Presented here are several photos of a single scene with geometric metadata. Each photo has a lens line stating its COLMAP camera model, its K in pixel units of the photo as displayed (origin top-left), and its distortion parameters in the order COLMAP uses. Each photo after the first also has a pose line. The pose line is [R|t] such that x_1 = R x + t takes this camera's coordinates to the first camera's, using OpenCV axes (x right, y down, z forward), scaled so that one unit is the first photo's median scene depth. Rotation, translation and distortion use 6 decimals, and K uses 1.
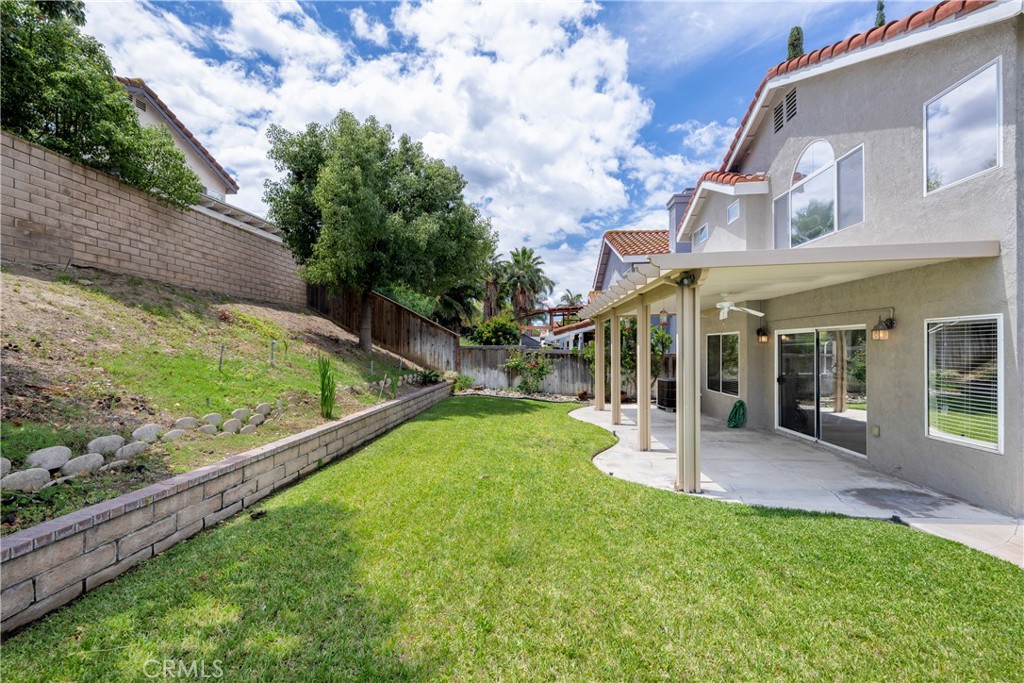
lens RADIAL K [[412.1, 0, 513.8], [0, 412.1, 347.4], [0, 0, 1]] dist [0.001763, 0.000168]
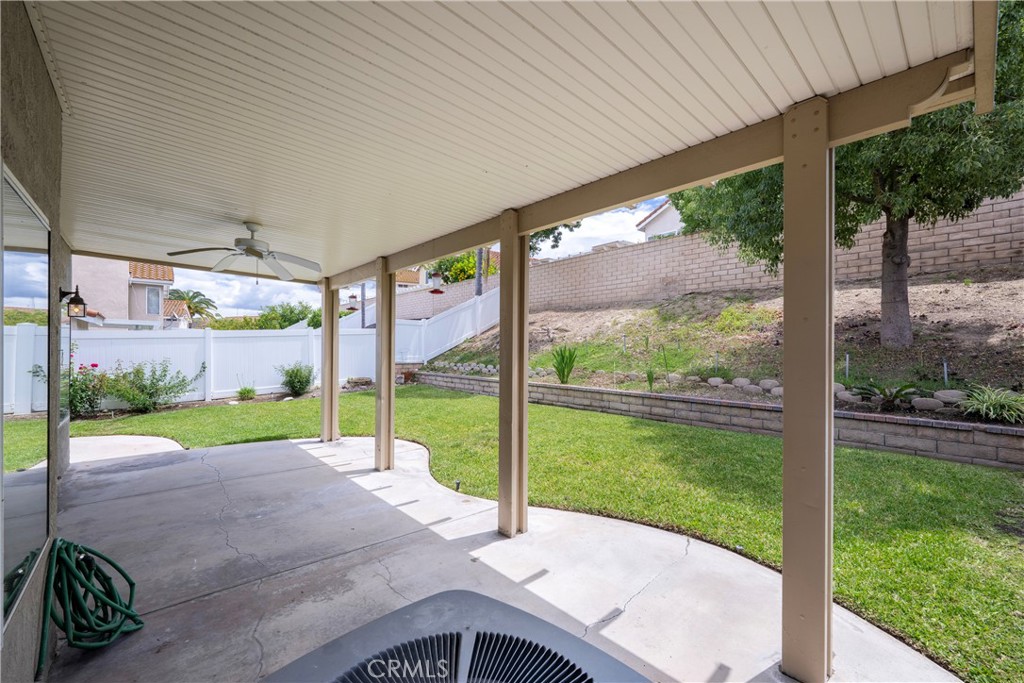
lens RADIAL K [[412.1, 0, 513.8], [0, 412.1, 345.1], [0, 0, 1]] dist [0.001763, 0.000168]
pose [[-0.709272, -0.007080, -0.704899, 0.584097], [-0.002605, 0.999969, -0.007423, 0.028136], [0.704930, -0.003429, -0.709269, 1.483581]]
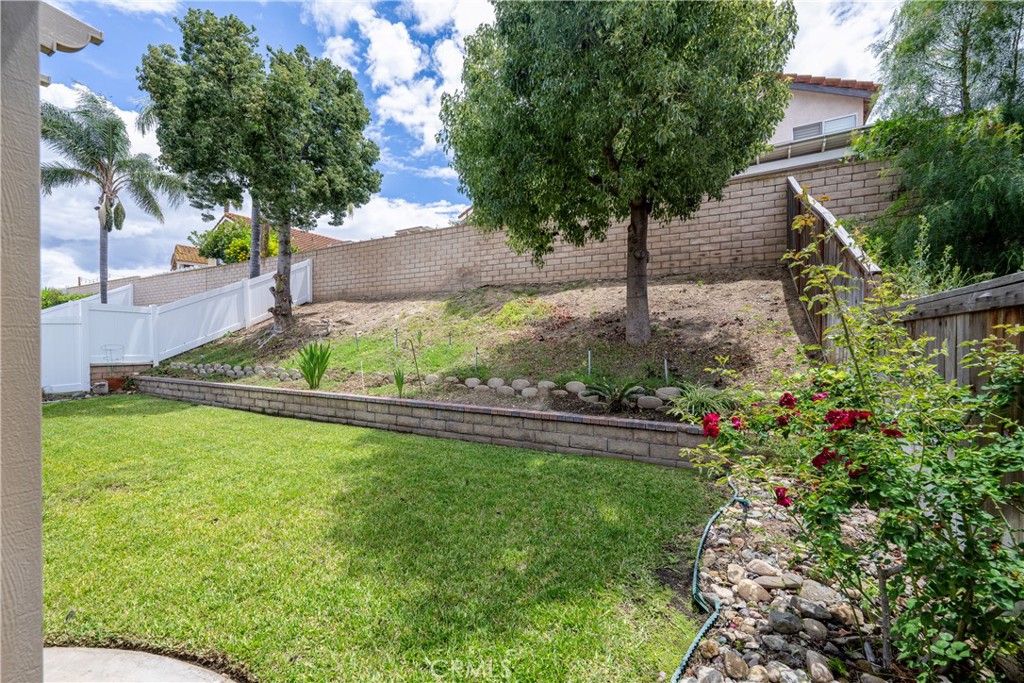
lens RADIAL K [[412.1, 0, 513.2], [0, 412.1, 344.1], [0, 0, 1]] dist [0.001763, 0.000168]
pose [[-0.424089, -0.002371, -0.905617, 0.311259], [-0.002519, 0.999996, -0.001439, 0.028041], [0.905617, 0.001671, -0.424093, 1.557972]]
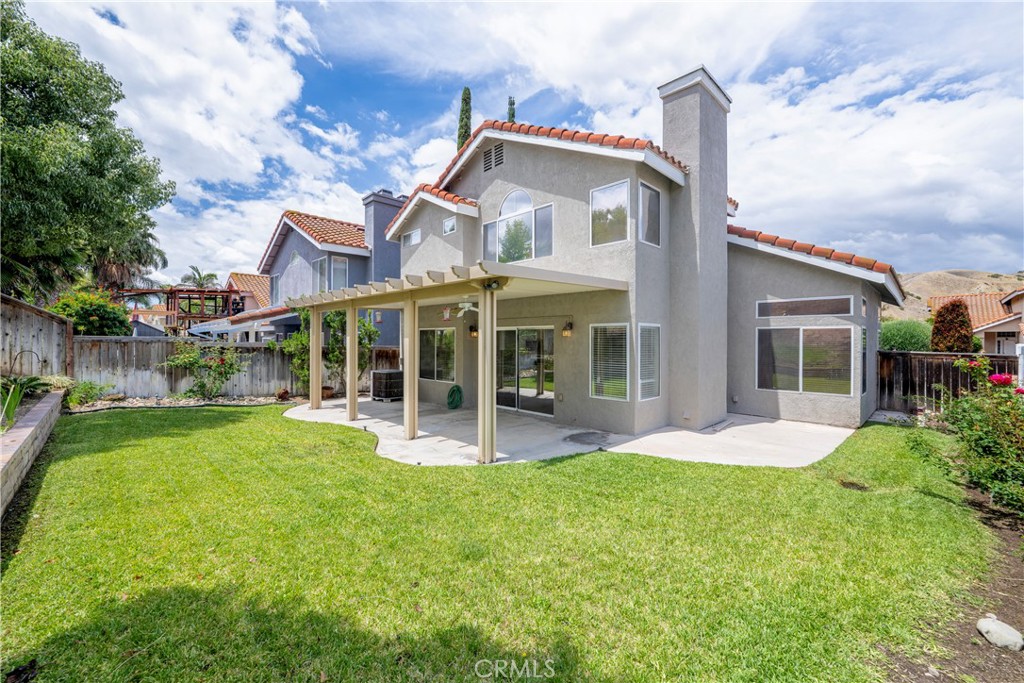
lens RADIAL K [[412.1, 0, 506.9], [0, 412.1, 341.0], [0, 0, 1]] dist [0.001763, 0.000168]
pose [[0.675241, 0.003746, 0.737587, -0.259972], [-0.005709, 0.999984, 0.000148, -0.000770], [-0.737575, -0.004311, 0.675252, 0.098937]]
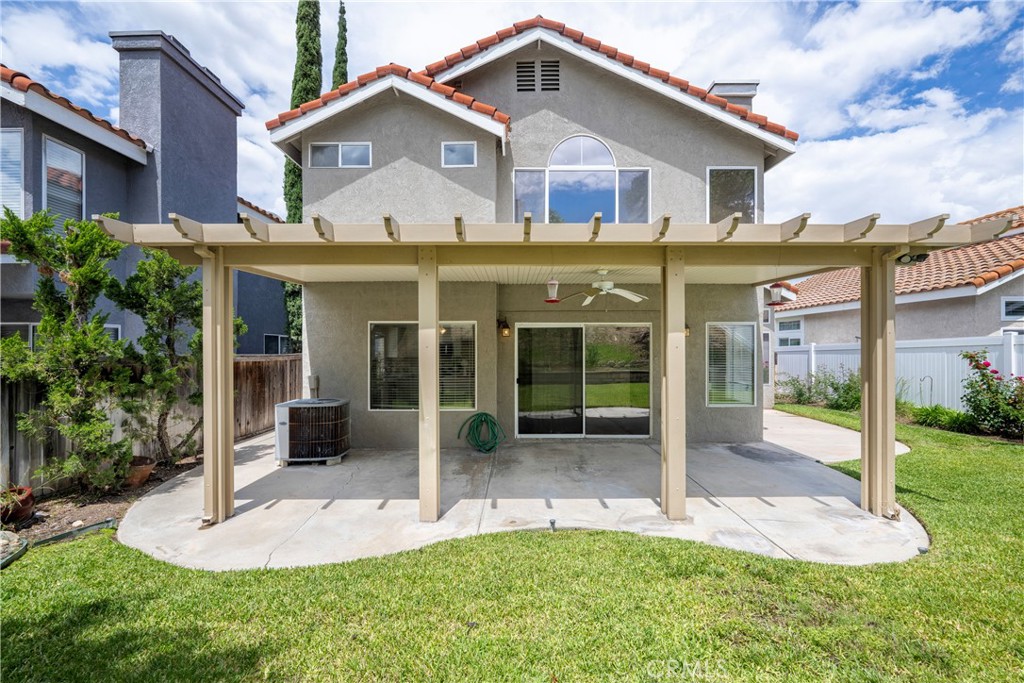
lens RADIAL K [[412.1, 0, 505.8], [0, 412.1, 346.5], [0, 0, 1]] dist [0.001763, 0.000168]
pose [[-0.058185, 0.001112, 0.998305, -0.221952], [0.001117, 0.999999, -0.001049, 0.009001], [-0.998305, 0.001054, -0.058186, 1.123387]]
